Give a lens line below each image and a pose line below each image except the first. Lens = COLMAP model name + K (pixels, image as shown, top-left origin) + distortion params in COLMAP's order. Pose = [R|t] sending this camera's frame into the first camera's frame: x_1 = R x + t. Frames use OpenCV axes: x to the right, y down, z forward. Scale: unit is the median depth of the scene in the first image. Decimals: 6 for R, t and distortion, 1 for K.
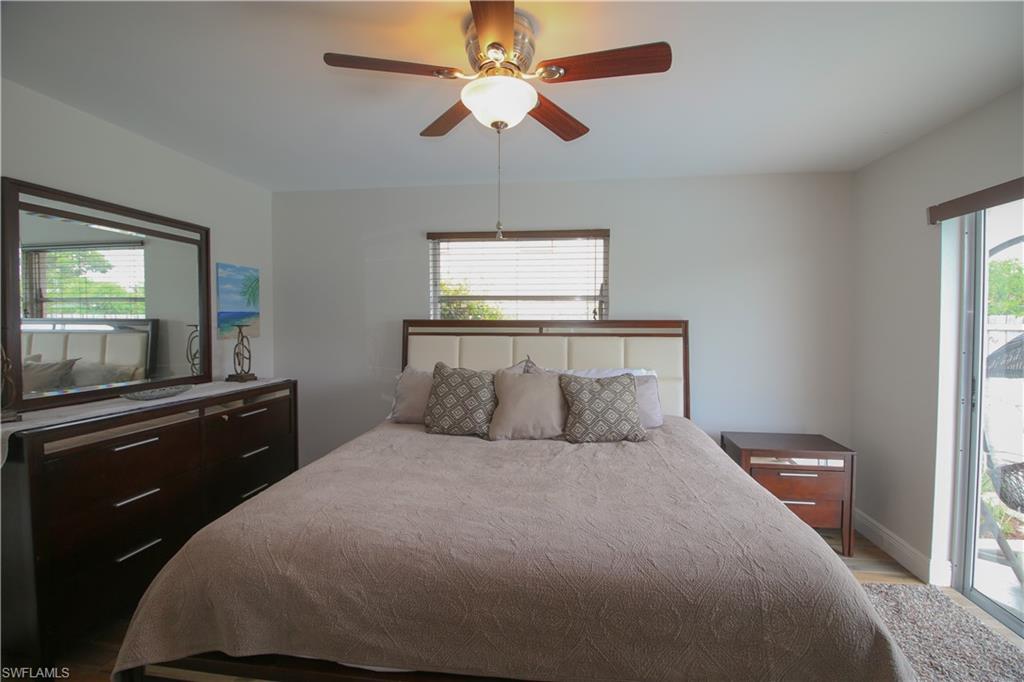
lens RADIAL K [[473.6, 0, 518.0], [0, 473.6, 333.9], [0, 0, 1]] dist [-0.000238, -0.000047]
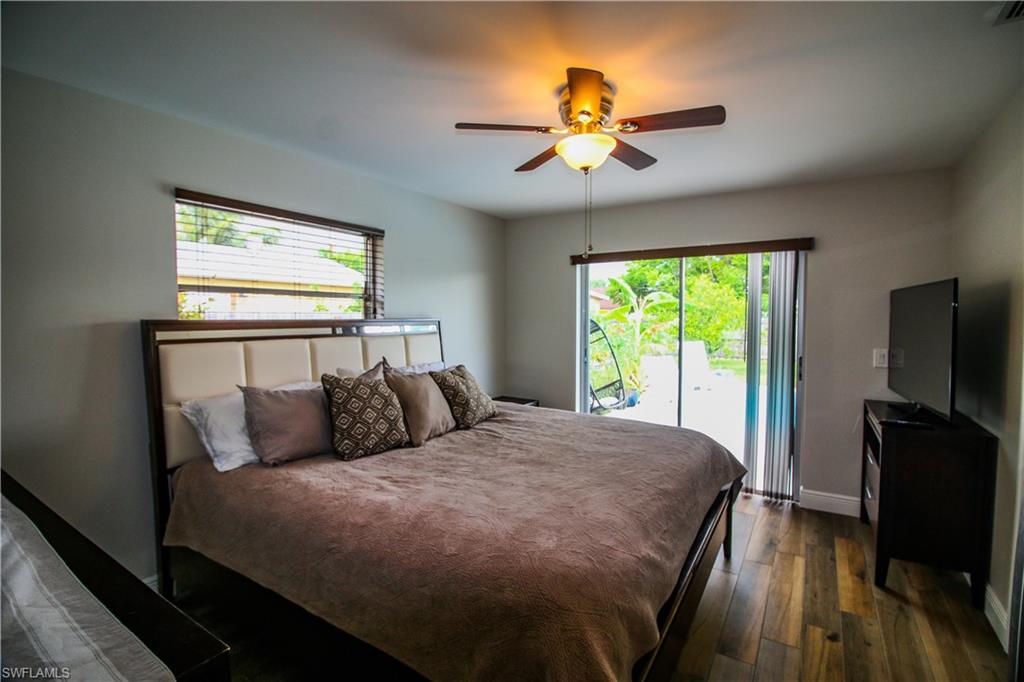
lens RADIAL K [[473.6, 0, 518.0], [0, 473.6, 333.9], [0, 0, 1]] dist [-0.000238, -0.000047]
pose [[0.417298, -0.034314, 0.908122, -0.800990], [0.024760, 0.999345, 0.026383, -0.021488], [-0.908432, 0.011475, 0.417875, 0.399665]]
